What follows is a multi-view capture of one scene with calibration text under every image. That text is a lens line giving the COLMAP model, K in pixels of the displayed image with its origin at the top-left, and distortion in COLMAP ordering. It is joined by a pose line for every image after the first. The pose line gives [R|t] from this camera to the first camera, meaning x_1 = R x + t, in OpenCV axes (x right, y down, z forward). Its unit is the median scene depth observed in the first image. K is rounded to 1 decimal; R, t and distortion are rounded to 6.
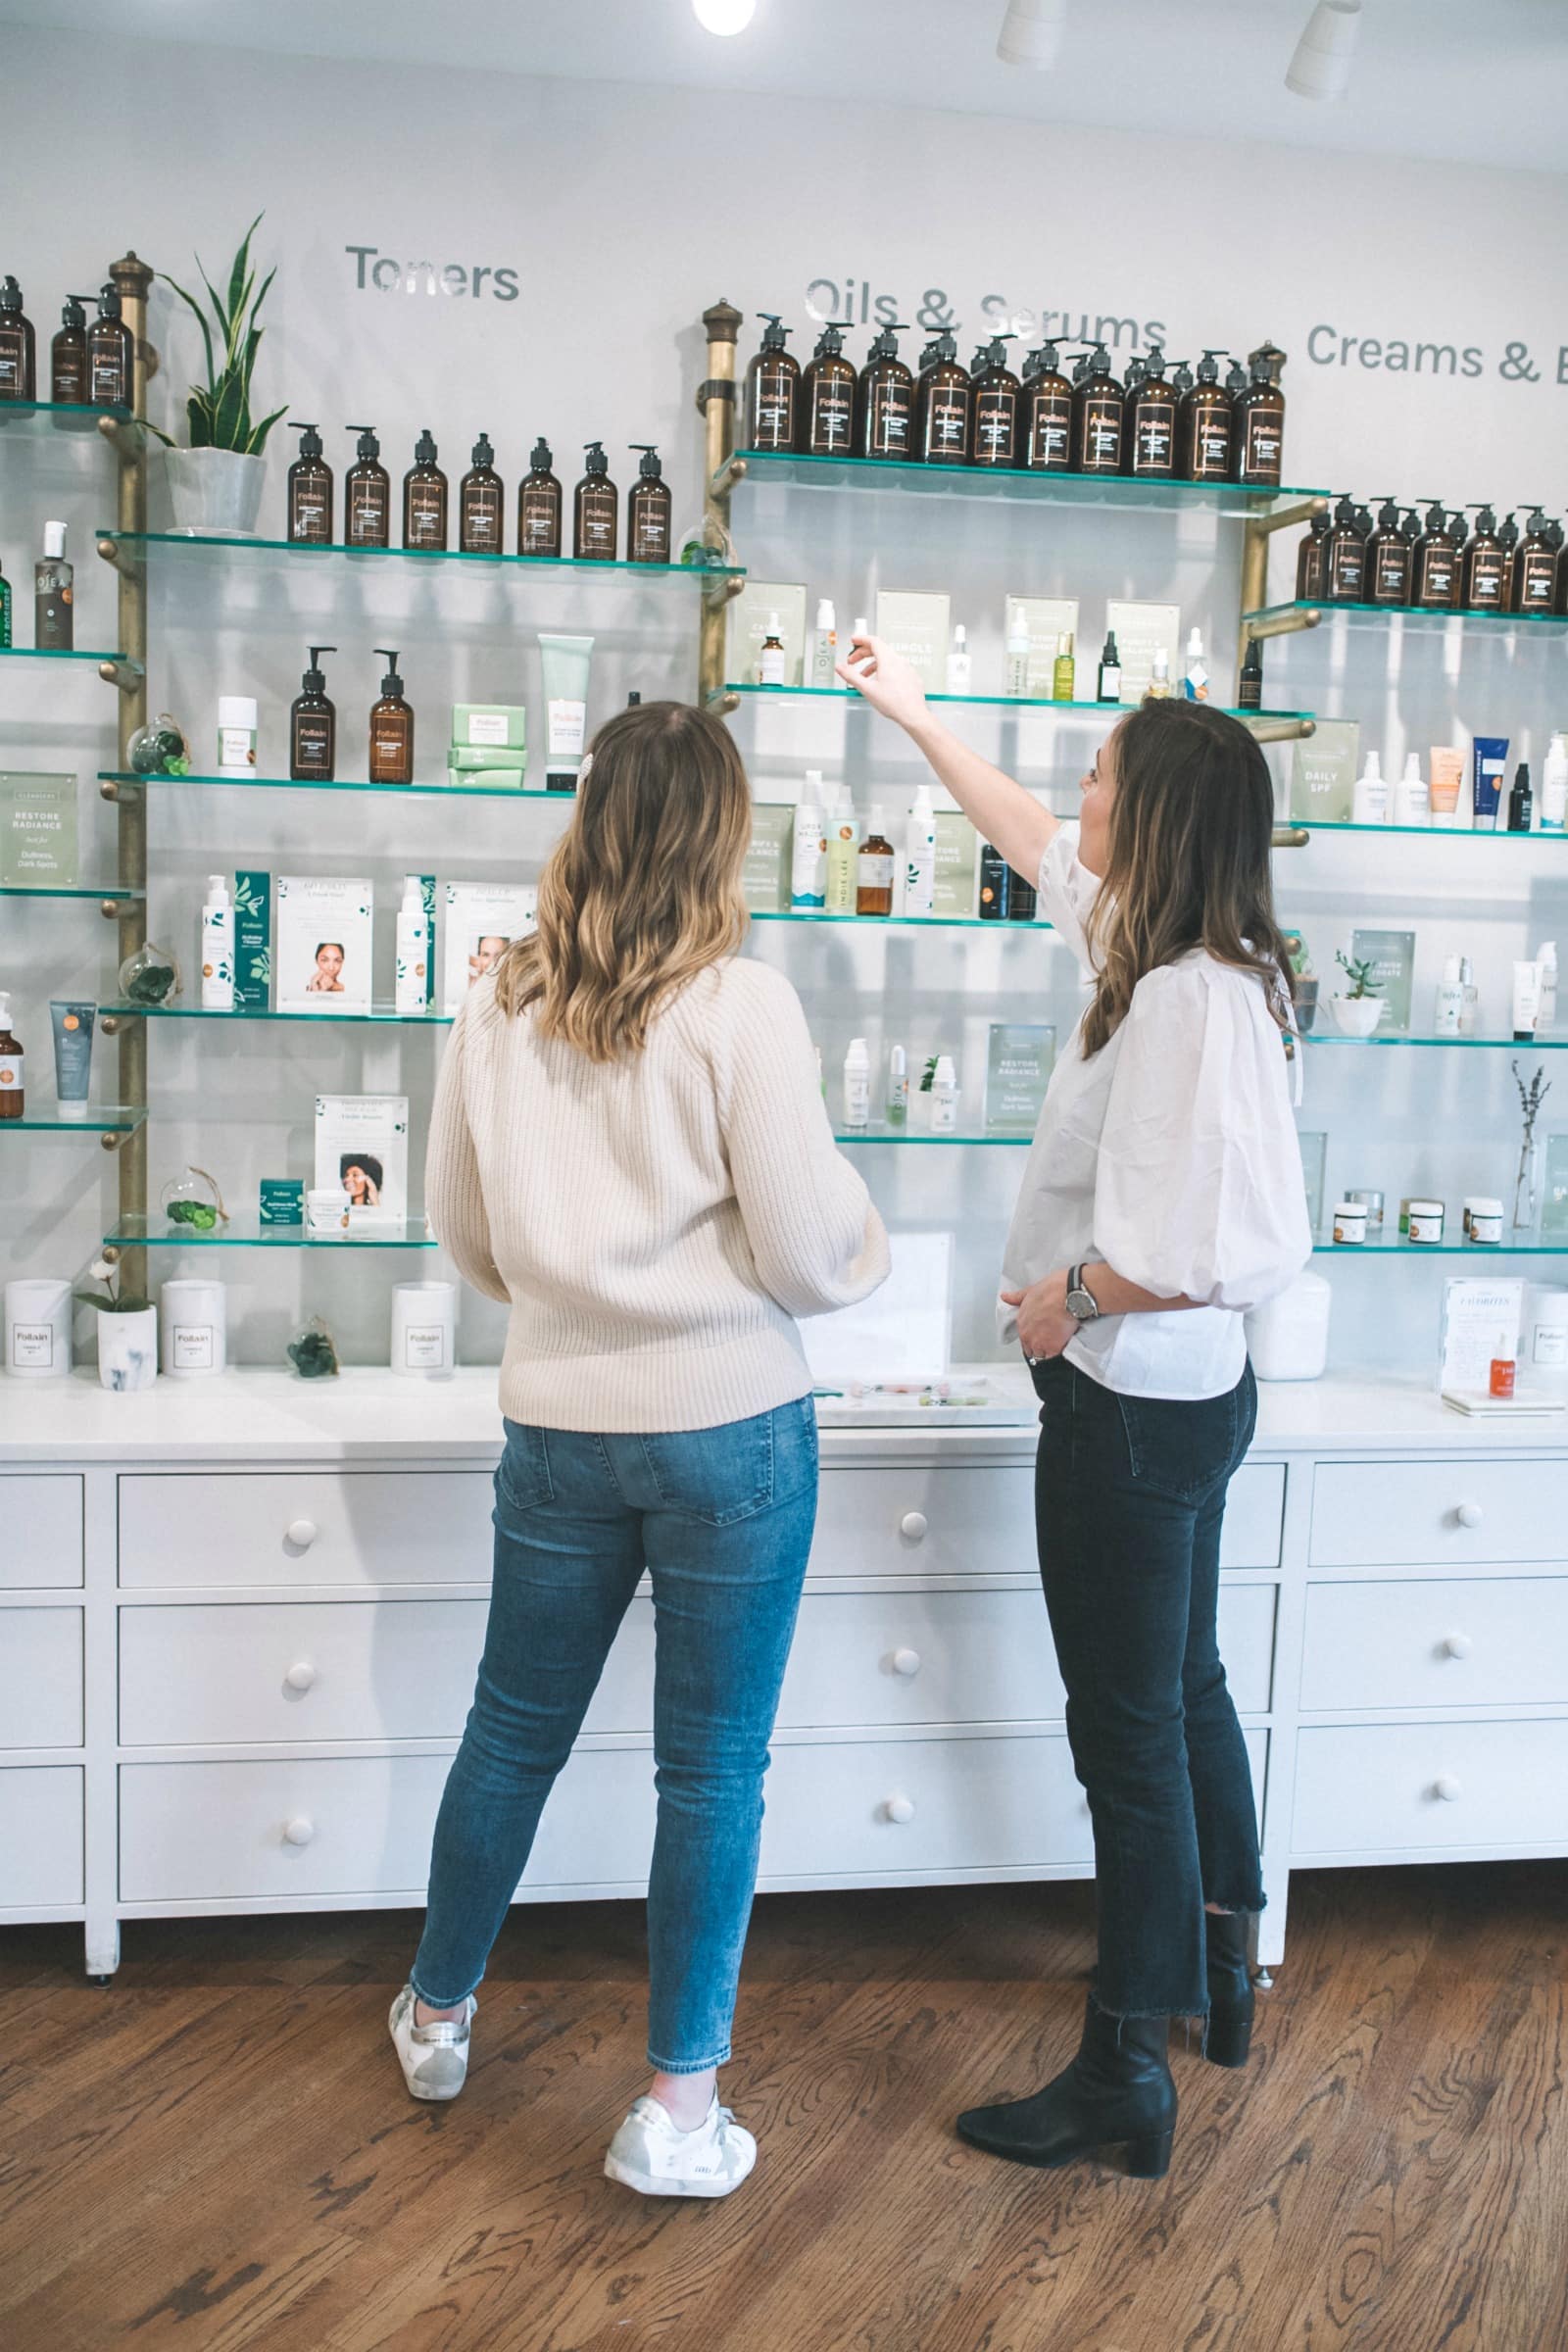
lens RADIAL K [[2323.6, 0, 784.0], [0, 2323.6, 1176.0], [0, 0, 1]] dist [-0.011746, 0.041488]
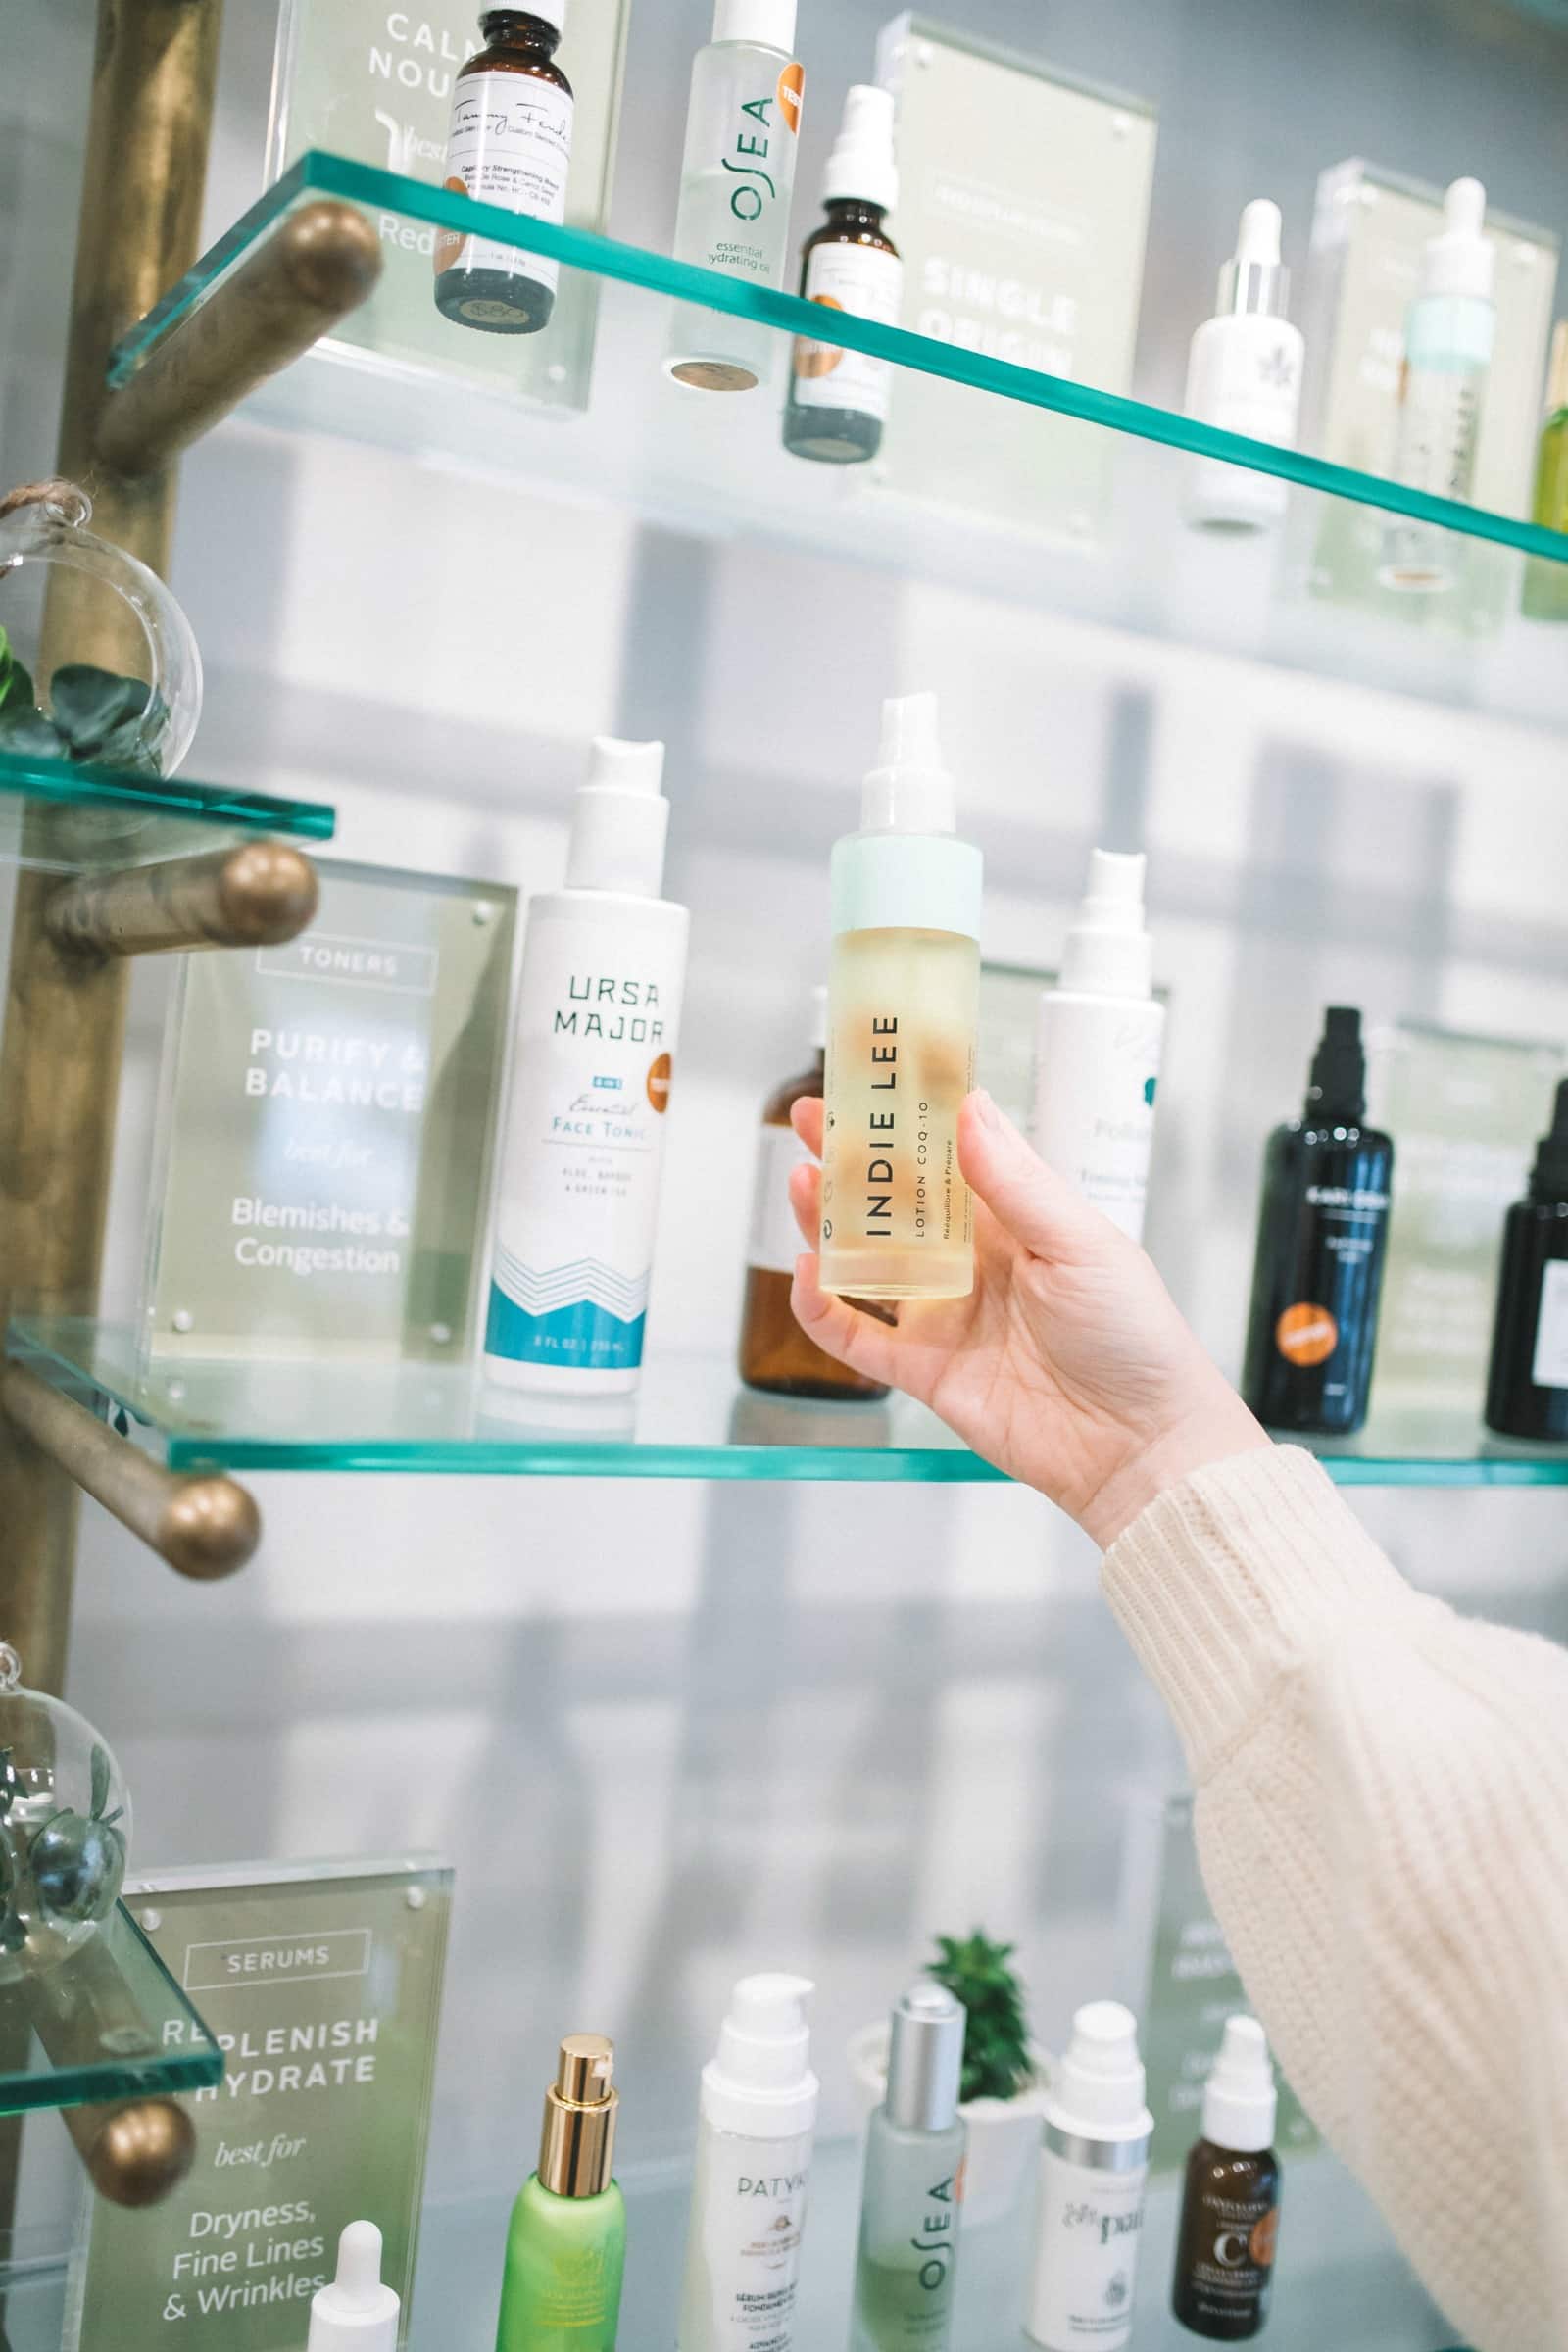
lens RADIAL K [[2323.6, 0, 784.0], [0, 2323.6, 1176.0], [0, 0, 1]] dist [-0.011746, 0.041488]
pose [[0.942226, 0.053114, 0.330741, -0.044449], [-0.026592, 0.996093, -0.084208, -0.121374], [-0.333921, 0.070548, 0.939957, 0.831709]]
